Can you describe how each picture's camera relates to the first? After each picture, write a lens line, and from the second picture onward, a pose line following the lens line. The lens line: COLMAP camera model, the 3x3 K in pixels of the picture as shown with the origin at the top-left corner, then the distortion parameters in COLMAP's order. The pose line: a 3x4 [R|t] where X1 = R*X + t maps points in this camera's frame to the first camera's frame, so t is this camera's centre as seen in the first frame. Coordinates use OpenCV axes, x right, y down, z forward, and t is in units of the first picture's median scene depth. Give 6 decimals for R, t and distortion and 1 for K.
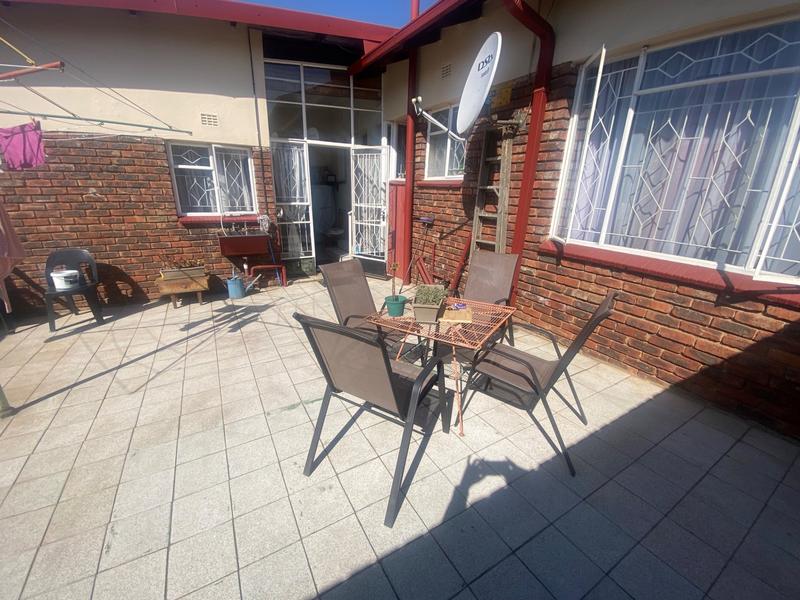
lens RADIAL K [[323.1, 0, 400.0], [0, 323.1, 300.0], [0, 0, 1]] dist [0.001452, -0.014175]
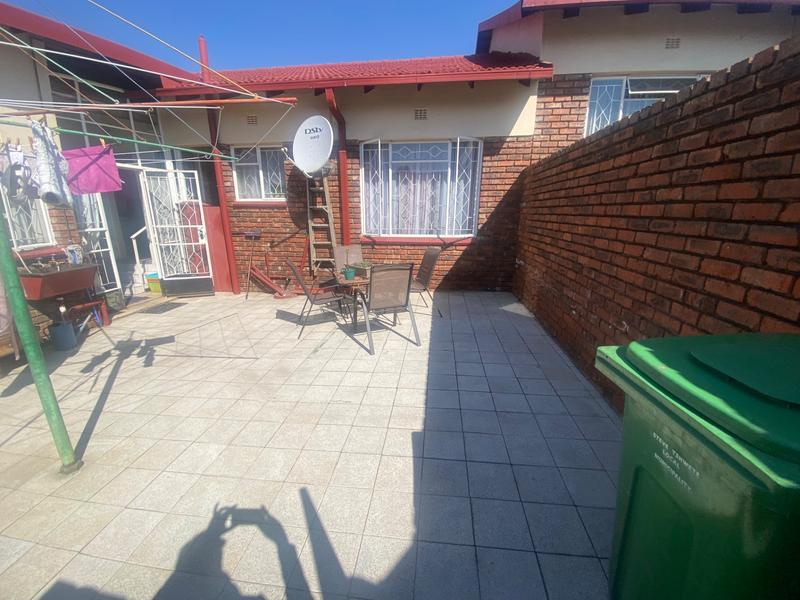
lens RADIAL K [[323.1, 0, 400.0], [0, 323.1, 300.0], [0, 0, 1]] dist [0.001452, -0.014175]
pose [[0.601751, -0.238333, 0.762294, -0.704897], [0.272643, 0.958404, 0.084425, 0.046286], [-0.750707, 0.157032, 0.641701, -0.185964]]
